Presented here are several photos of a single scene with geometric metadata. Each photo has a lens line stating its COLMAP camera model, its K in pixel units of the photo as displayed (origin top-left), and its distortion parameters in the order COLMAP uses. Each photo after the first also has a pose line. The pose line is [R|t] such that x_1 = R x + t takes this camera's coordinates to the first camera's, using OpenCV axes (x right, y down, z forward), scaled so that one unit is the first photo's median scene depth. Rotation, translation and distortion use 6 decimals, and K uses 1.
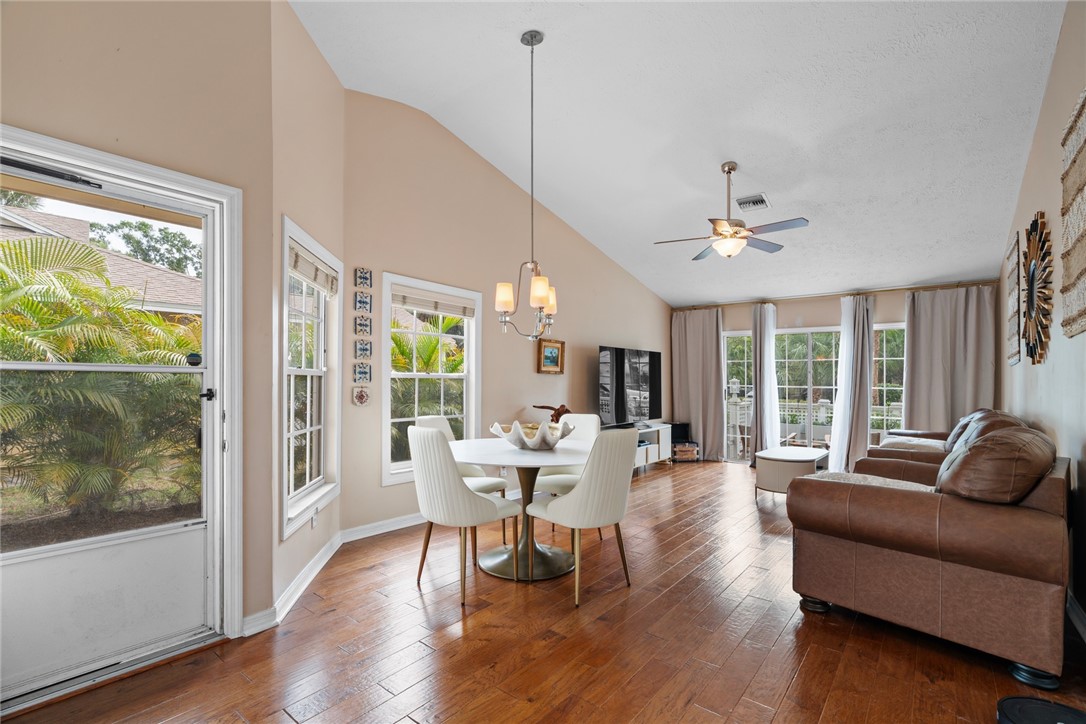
lens RADIAL K [[495.8, 0, 542.1], [0, 495.8, 391.2], [0, 0, 1]] dist [0.001896, 0.000252]
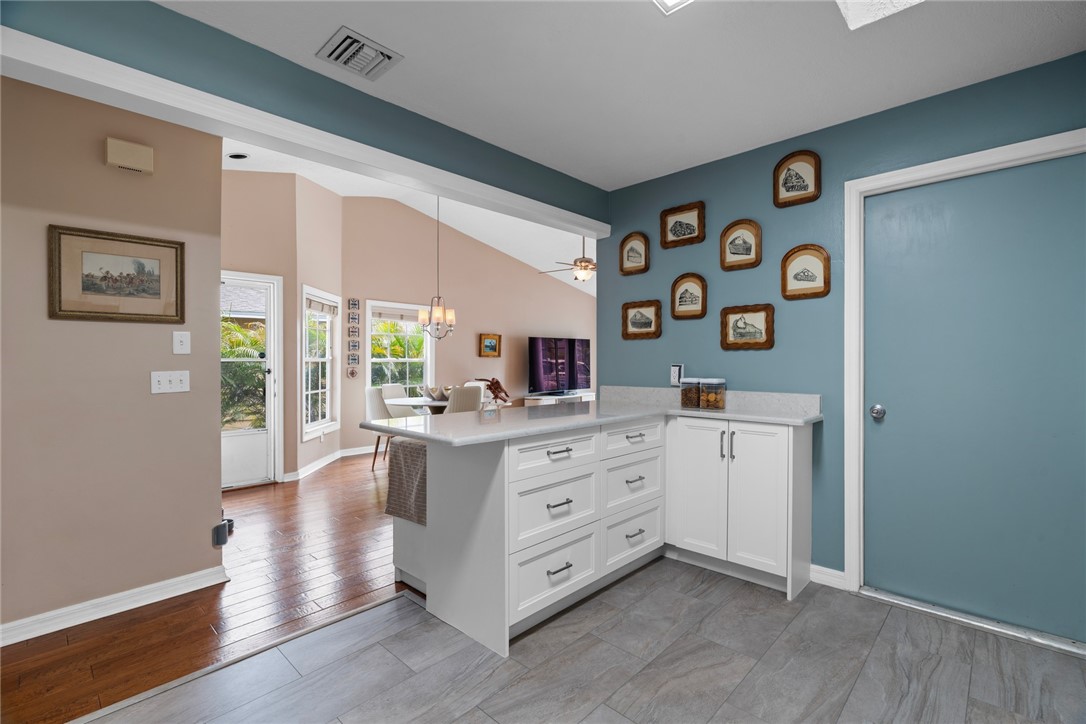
lens RADIAL K [[490.1, 0, 543.0], [0, 490.1, 362.0], [0, 0, 1]] dist [-0.000923, 0.000131]
pose [[0.996354, -0.018371, -0.083308, 0.434811], [0.016536, 0.999606, -0.022671, 0.021184], [0.083692, 0.021211, 0.996266, -0.639562]]
